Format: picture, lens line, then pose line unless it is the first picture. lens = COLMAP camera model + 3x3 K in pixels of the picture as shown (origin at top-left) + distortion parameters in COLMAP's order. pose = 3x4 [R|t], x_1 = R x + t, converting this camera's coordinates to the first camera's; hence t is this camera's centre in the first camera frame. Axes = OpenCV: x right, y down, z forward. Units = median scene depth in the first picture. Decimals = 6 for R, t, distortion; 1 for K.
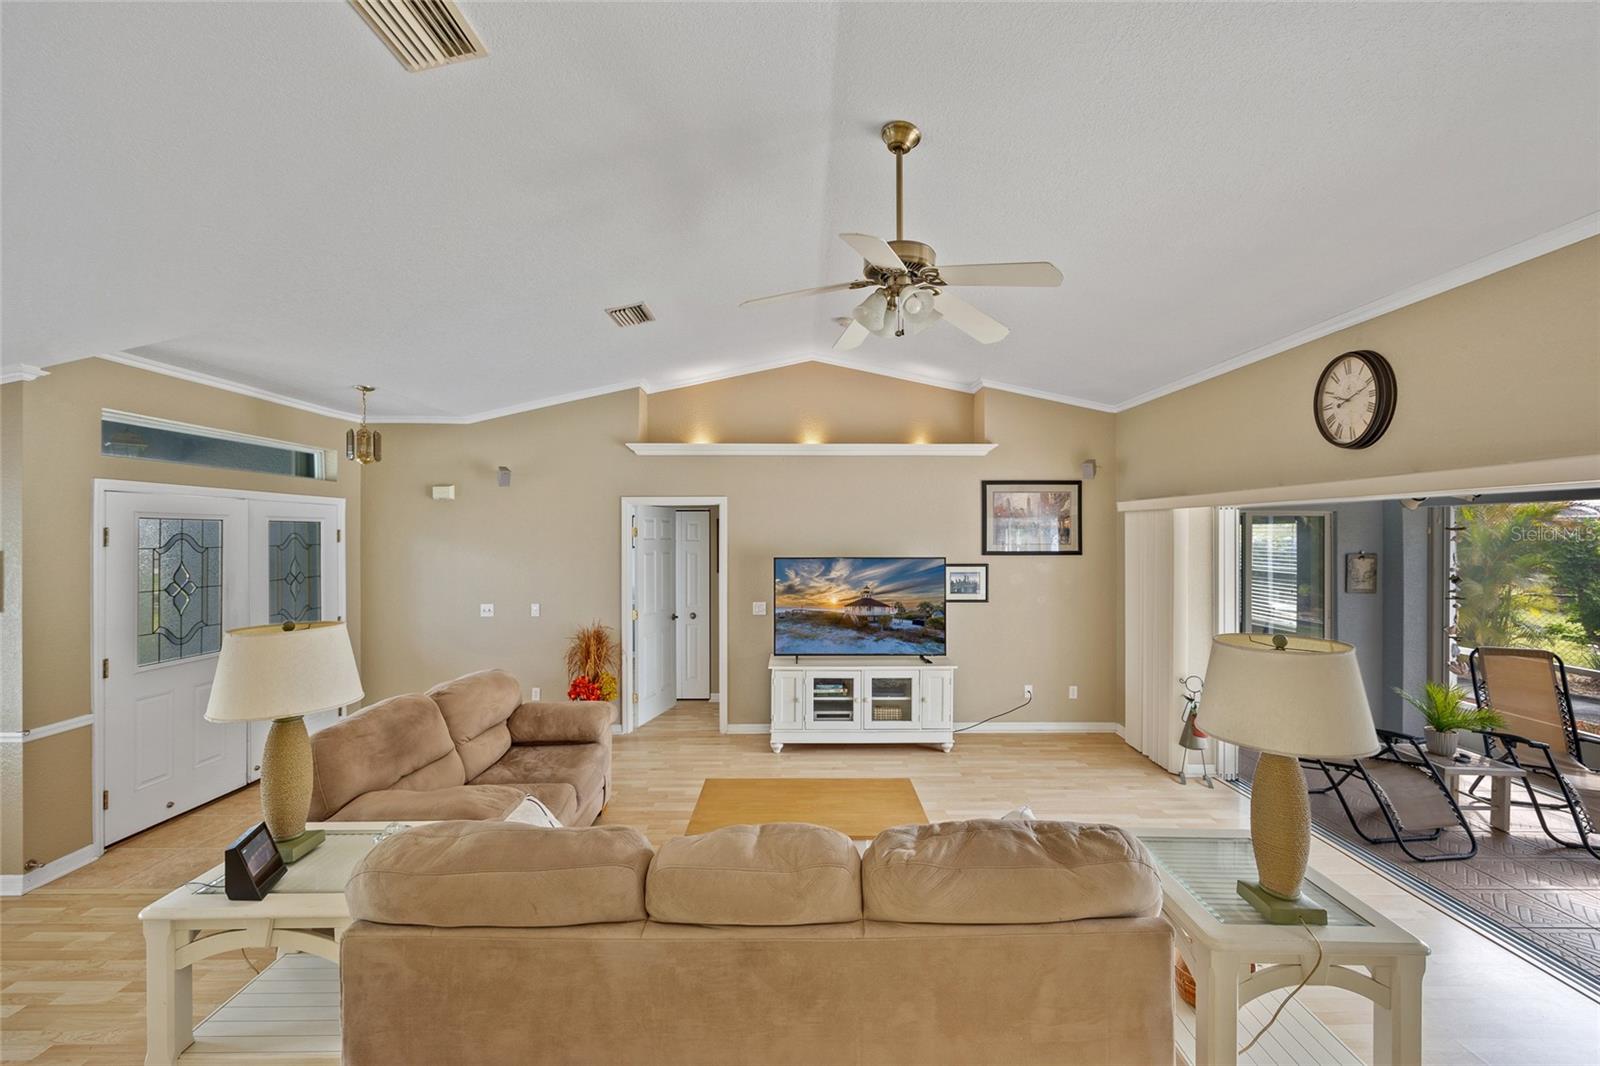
lens RADIAL K [[640.8, 0, 799.7], [0, 640.8, 531.1], [0, 0, 1]] dist [-0.002263, -0.000127]
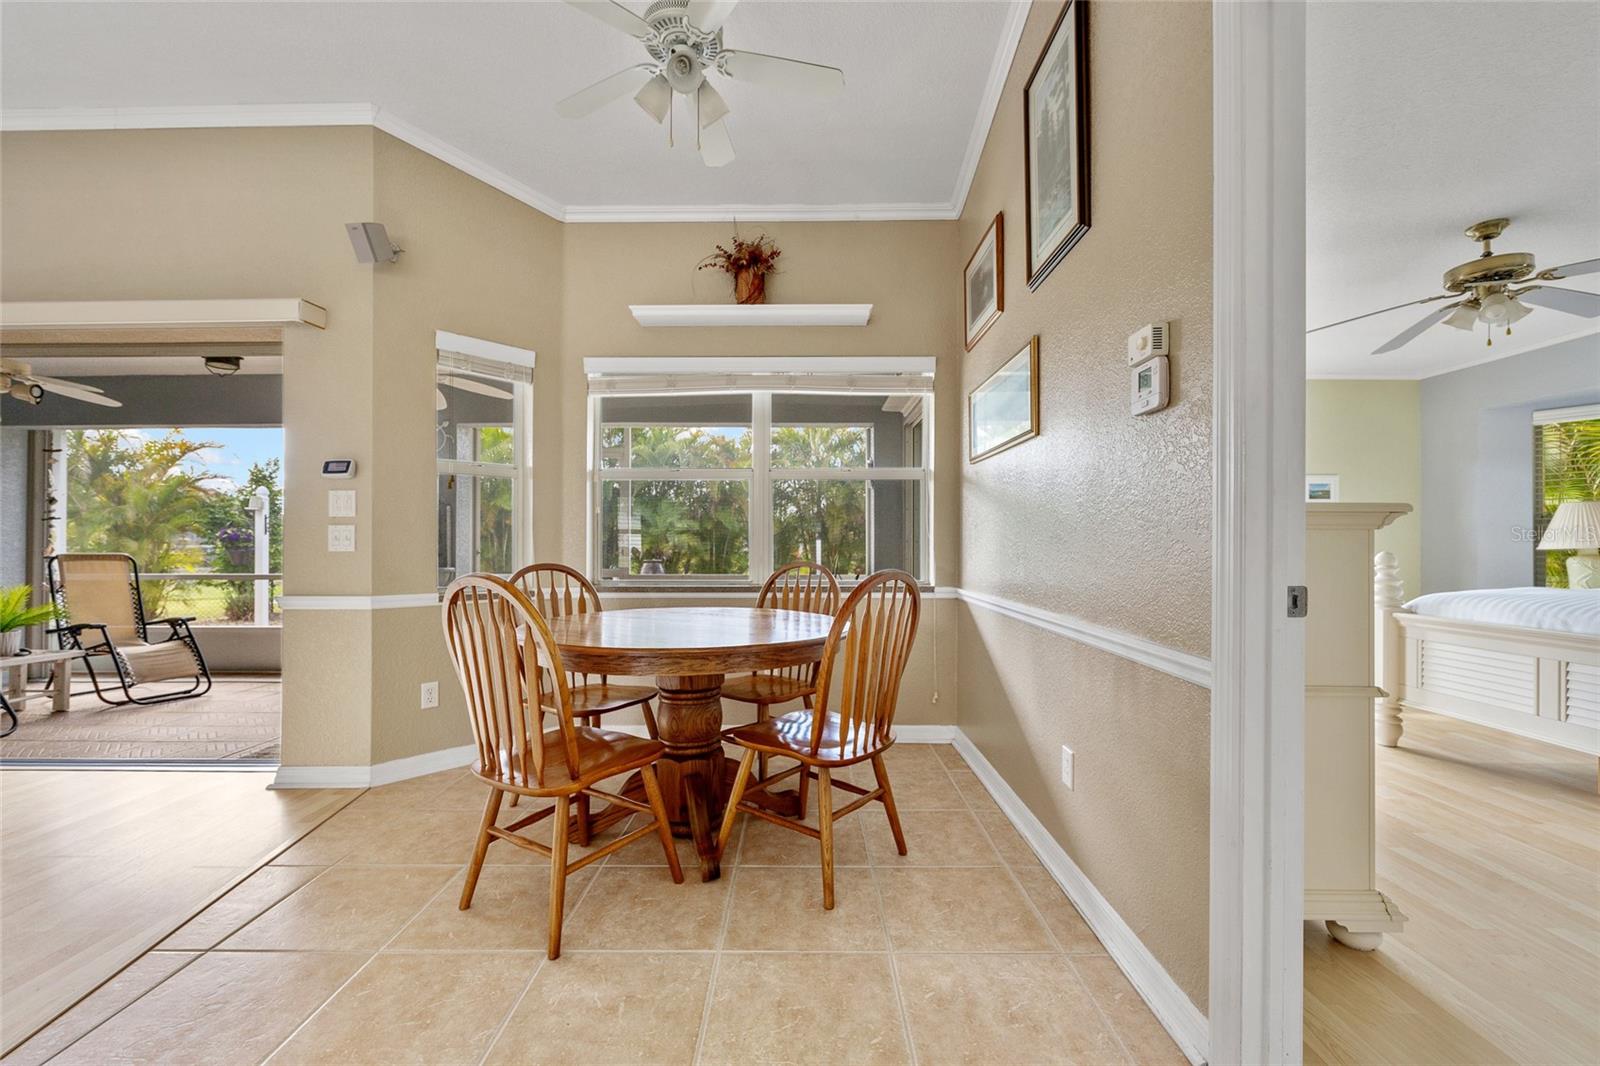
lens RADIAL K [[640.3, 0, 793.8], [0, 640.3, 539.4], [0, 0, 1]] dist [0.000823, -0.000374]
pose [[0.018599, 0.004487, 0.999817, 0.025146], [-0.004235, 0.999981, -0.004409, 0.135637], [-0.999818, -0.004152, 0.018618, -0.201741]]
